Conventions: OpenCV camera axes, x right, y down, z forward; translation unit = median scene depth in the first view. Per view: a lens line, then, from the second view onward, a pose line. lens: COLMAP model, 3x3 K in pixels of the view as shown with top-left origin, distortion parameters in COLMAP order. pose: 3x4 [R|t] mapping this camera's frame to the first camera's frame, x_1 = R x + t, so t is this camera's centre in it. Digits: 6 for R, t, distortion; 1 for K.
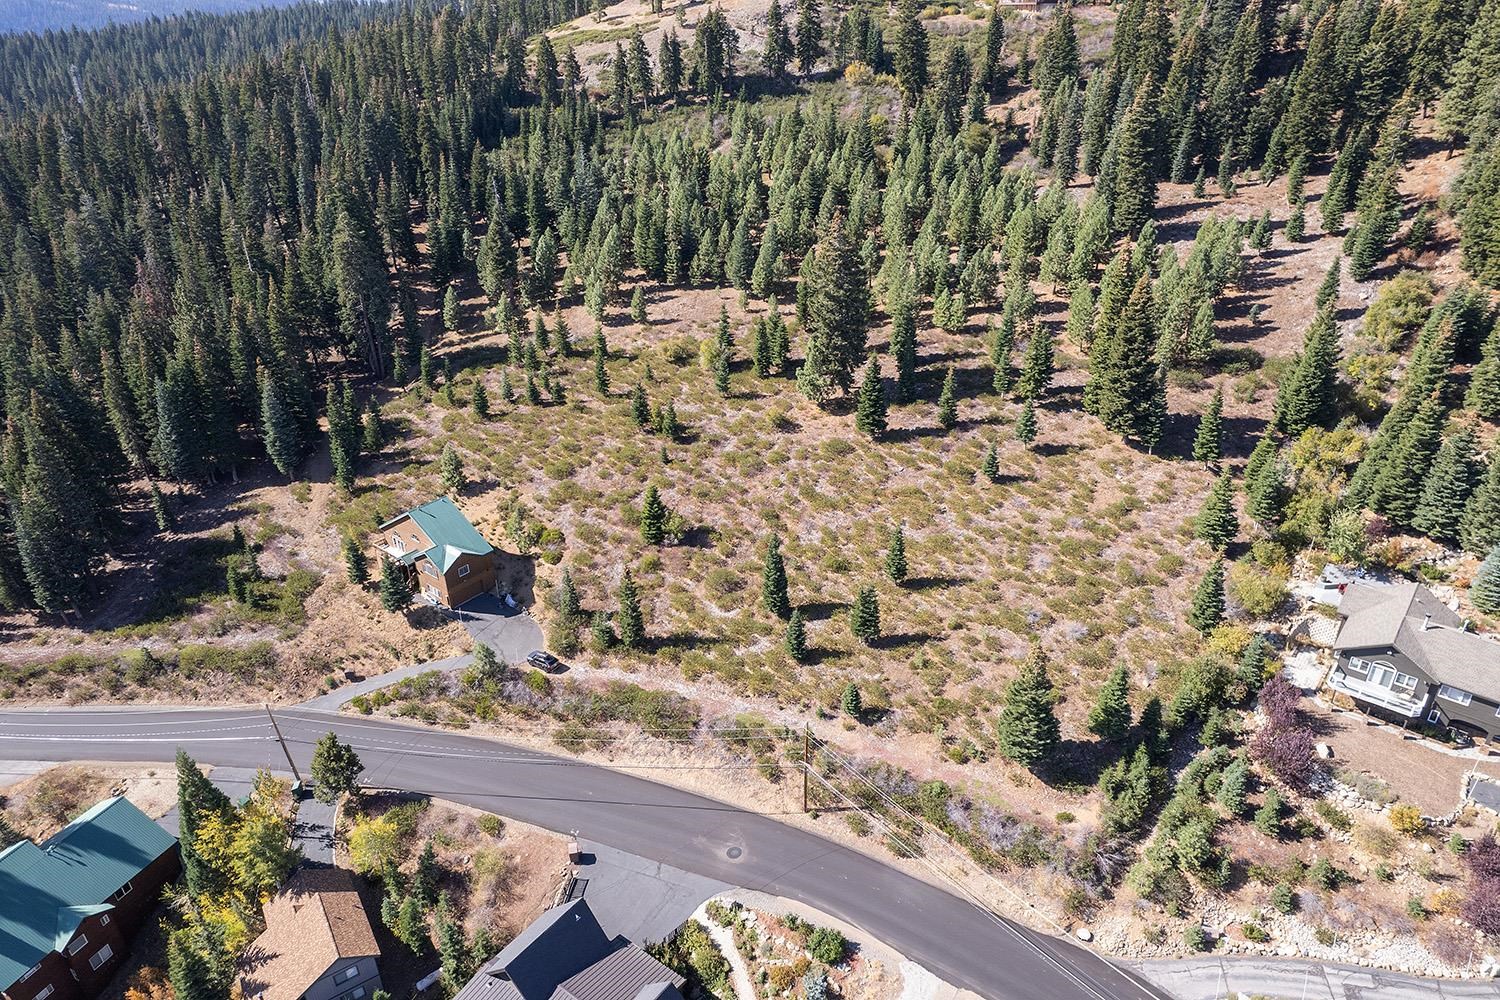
lens RADIAL K [[951.3, 0, 754.0], [0, 951.3, 509.4], [0, 0, 1]] dist [-0.078794, 0.065901]
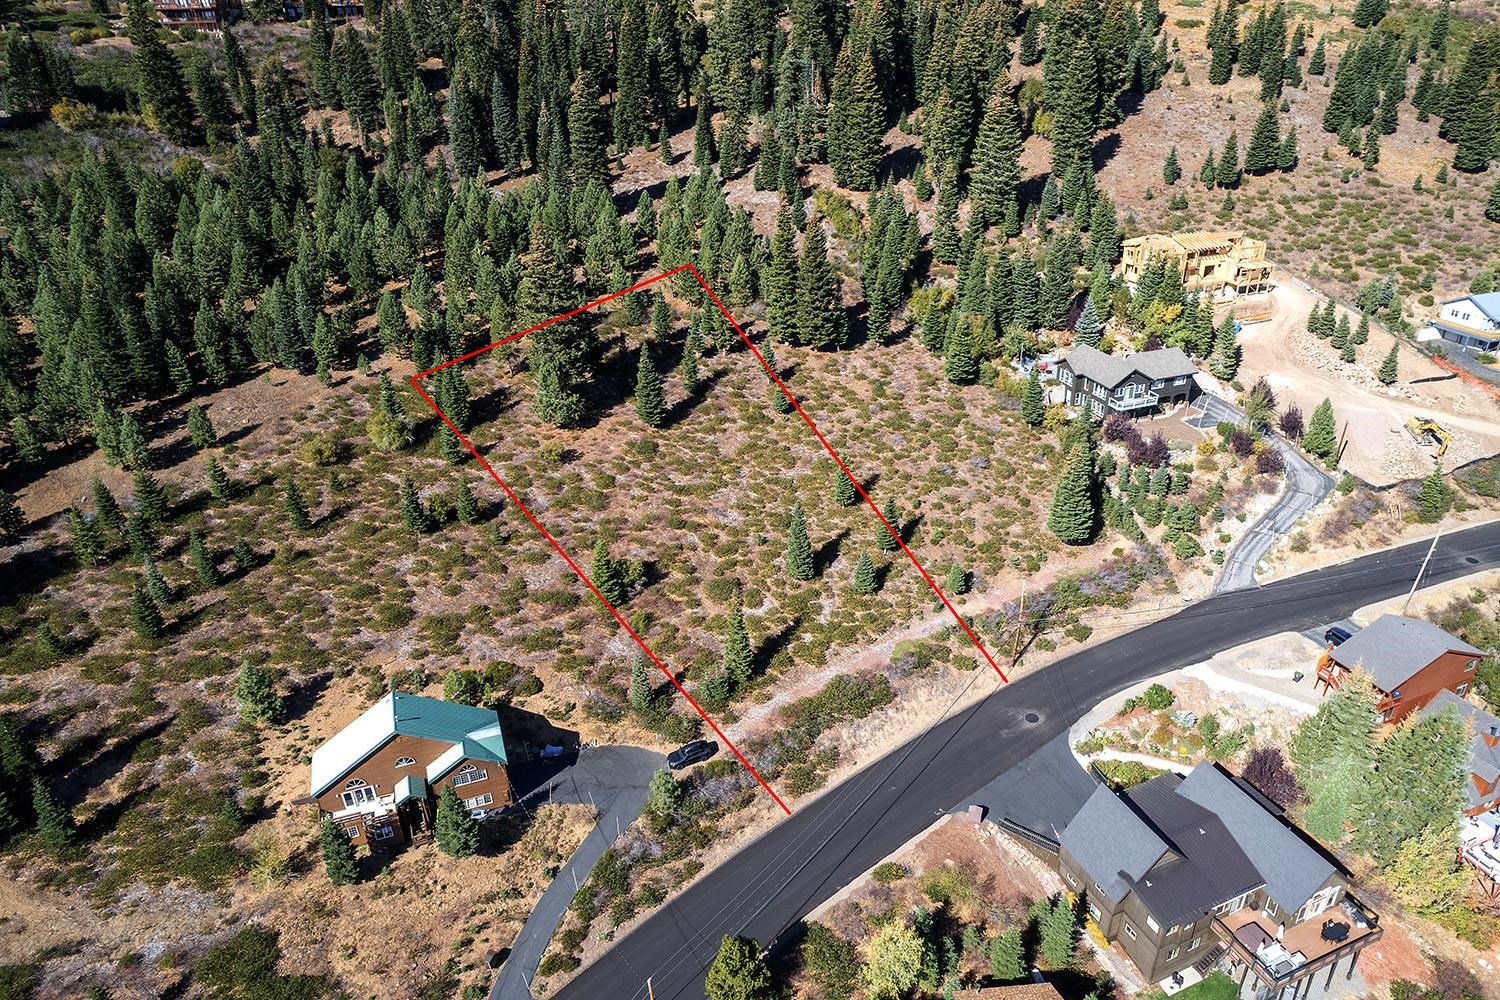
lens RADIAL K [[951.3, 0, 754.0], [0, 951.3, 509.4], [0, 0, 1]] dist [-0.078794, 0.065901]
pose [[0.515692, -0.405362, 0.754814, -0.696563], [0.425420, 0.885866, 0.185093, -0.157984], [-0.743693, 0.225662, 0.629283, 0.342041]]
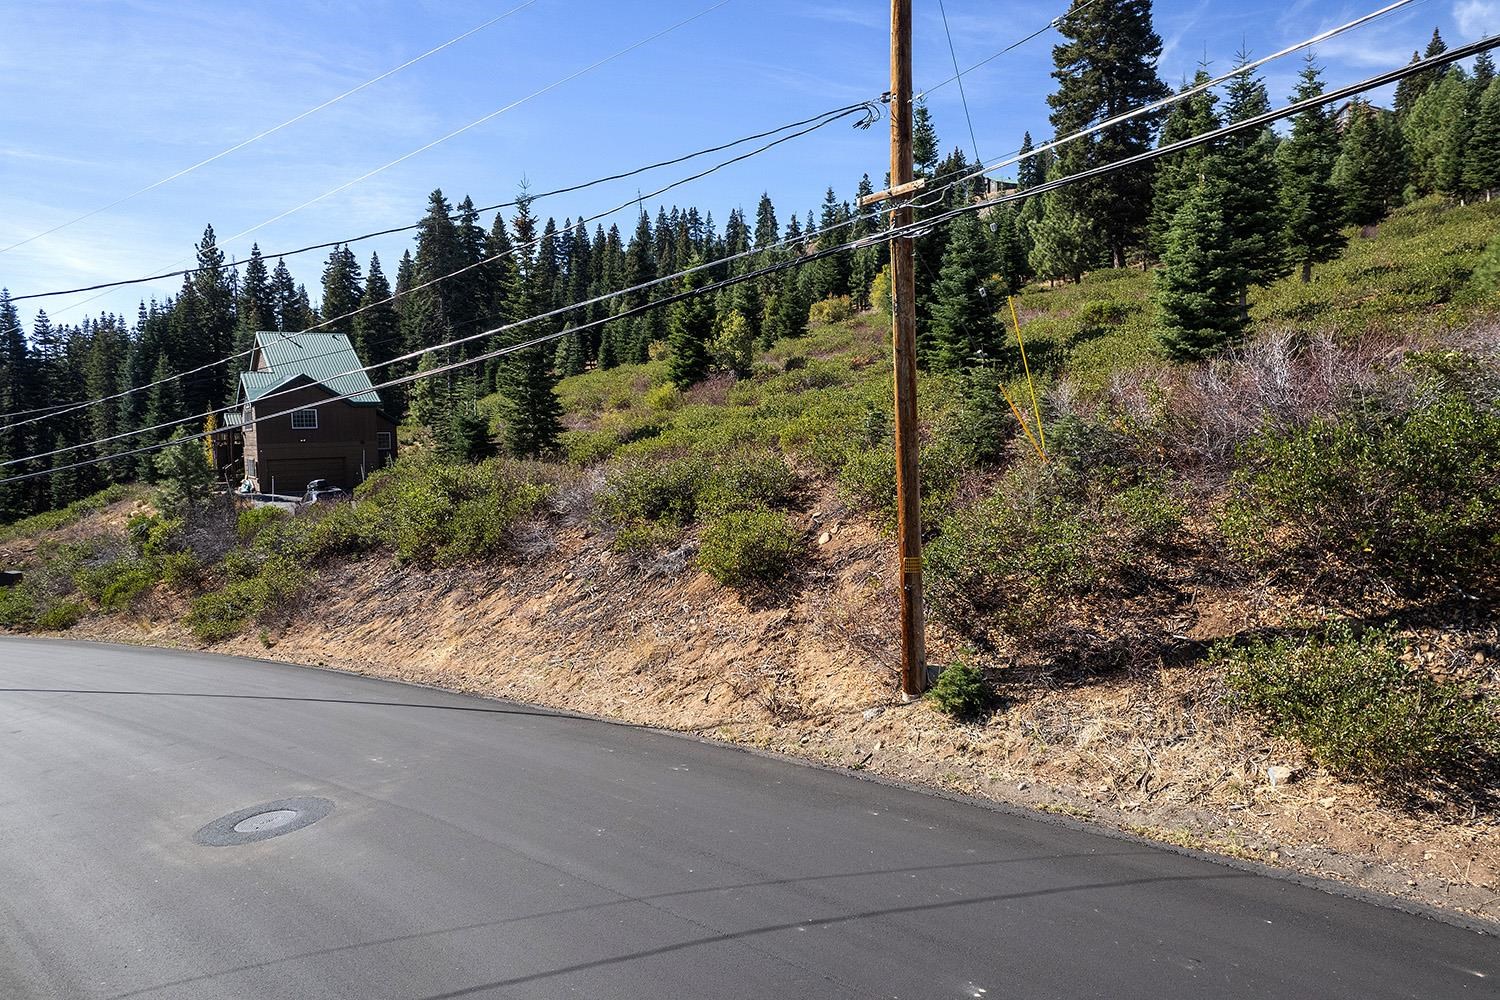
lens RADIAL K [[951.3, 0, 754.0], [0, 951.3, 509.4], [0, 0, 1]] dist [-0.078794, 0.065901]
pose [[0.962350, 0.020648, -0.271028, 0.052507], [-0.124414, 0.919989, -0.371674, 0.264292], [0.241669, 0.391400, 0.887920, 0.647472]]
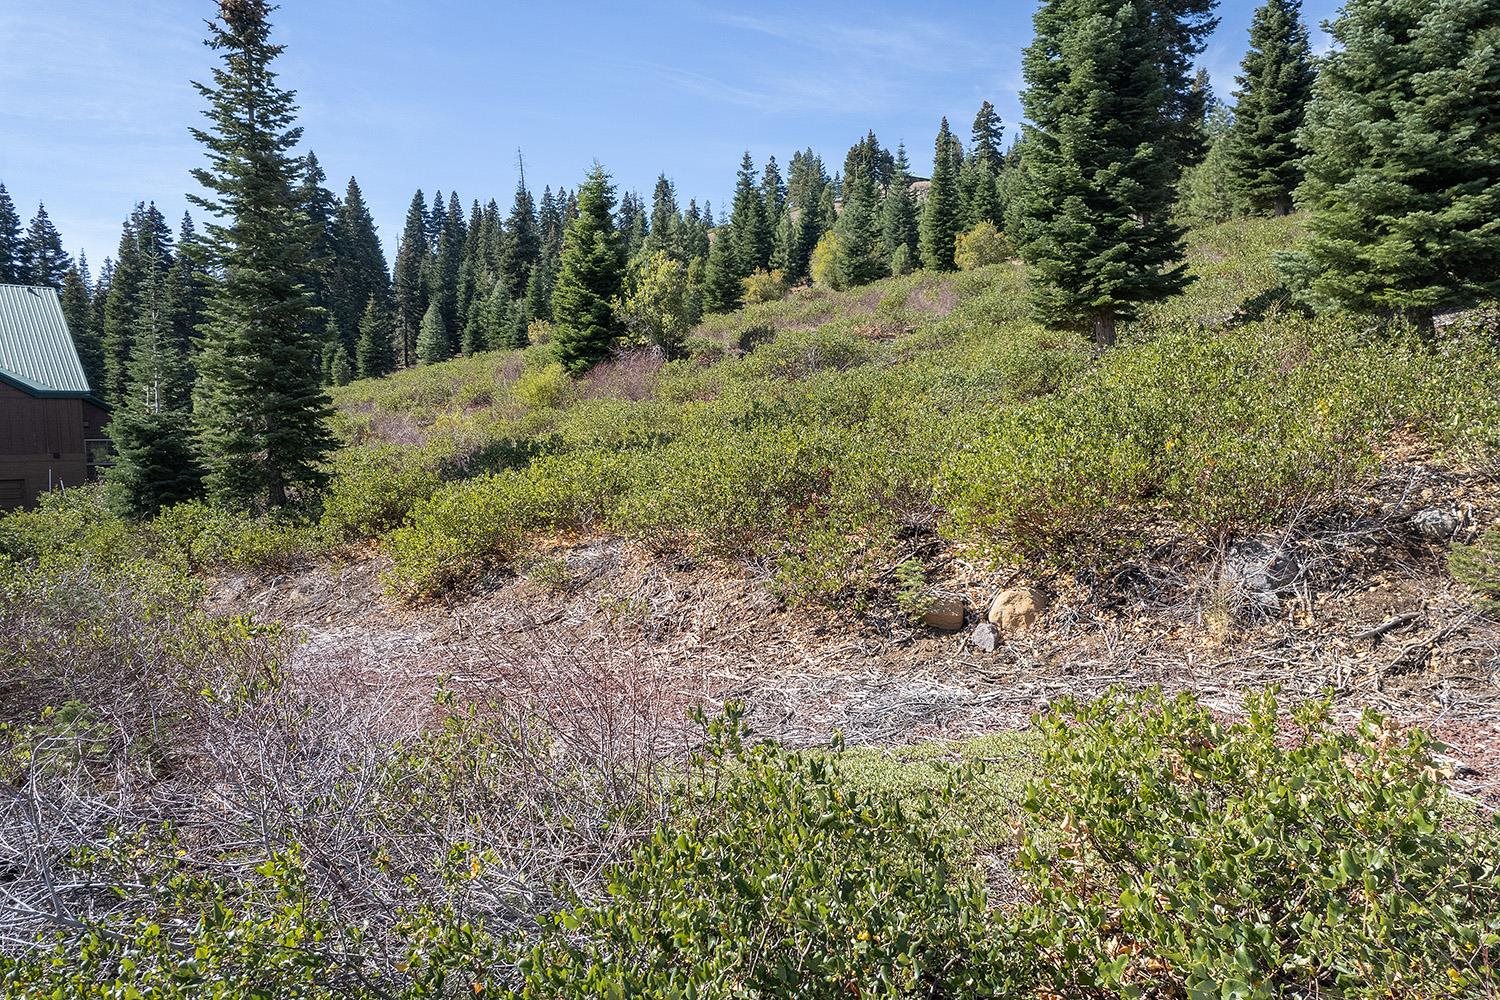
lens RADIAL K [[951.3, 0, 754.0], [0, 951.3, 509.4], [0, 0, 1]] dist [-0.078794, 0.065901]
pose [[0.987517, 0.018384, -0.156436, -0.008778], [-0.078204, 0.919332, -0.385633, 0.186703], [0.136727, 0.393053, 0.909294, 0.789281]]
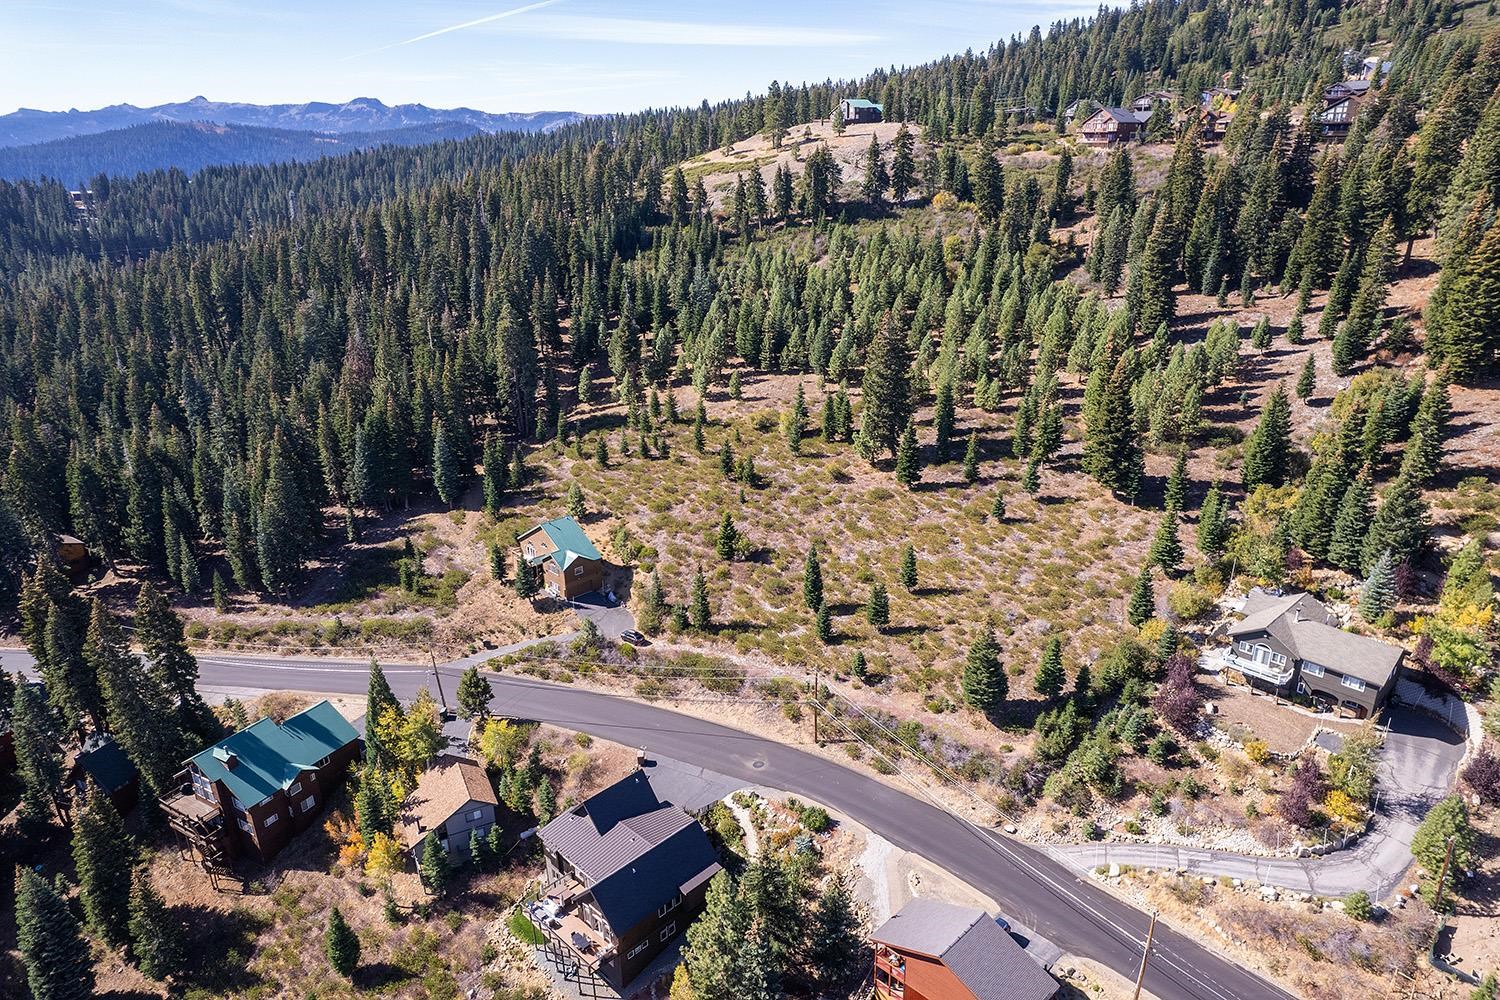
lens RADIAL K [[951.3, 0, 754.0], [0, 951.3, 509.4], [0, 0, 1]] dist [-0.078794, 0.065901]
pose [[0.991151, 0.044827, -0.124939, 0.090058], [-0.058859, 0.992078, -0.110985, 0.112607], [0.118974, 0.117357, 0.985937, -0.263651]]
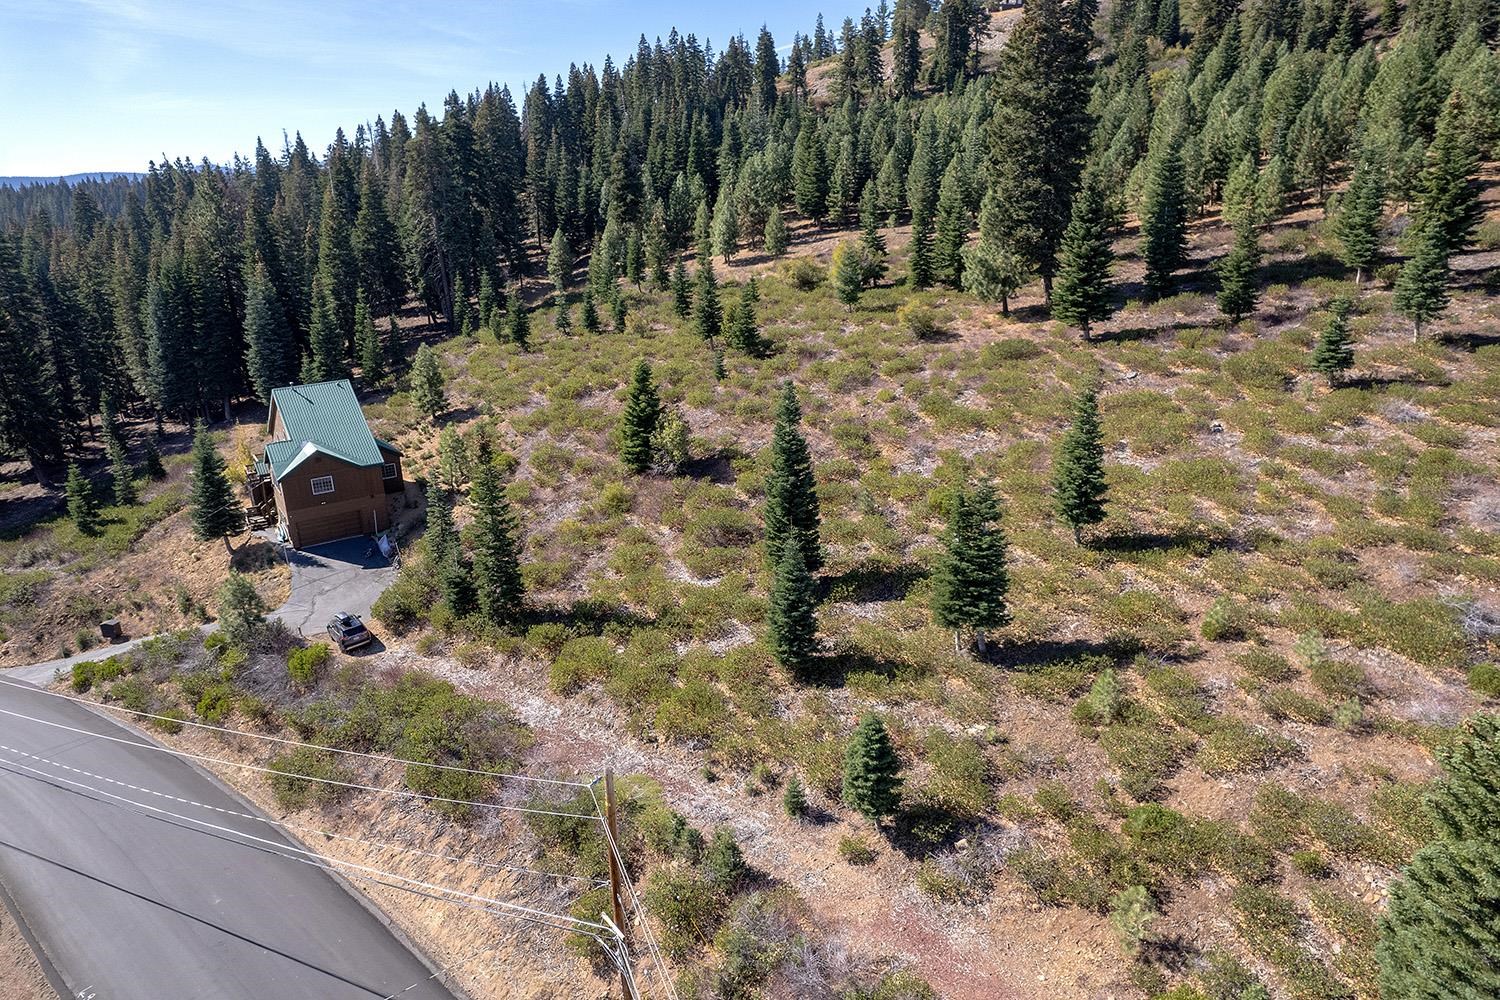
lens RADIAL K [[962.1, 0, 750.0], [0, 962.1, 500.0], [0, 0, 1]] dist [-0.087192, 0.081449]
pose [[0.954017, 0.078753, -0.289221, 0.121380], [-0.126125, 0.980764, -0.148978, 0.129898], [0.271926, 0.178605, 0.945599, 0.518227]]
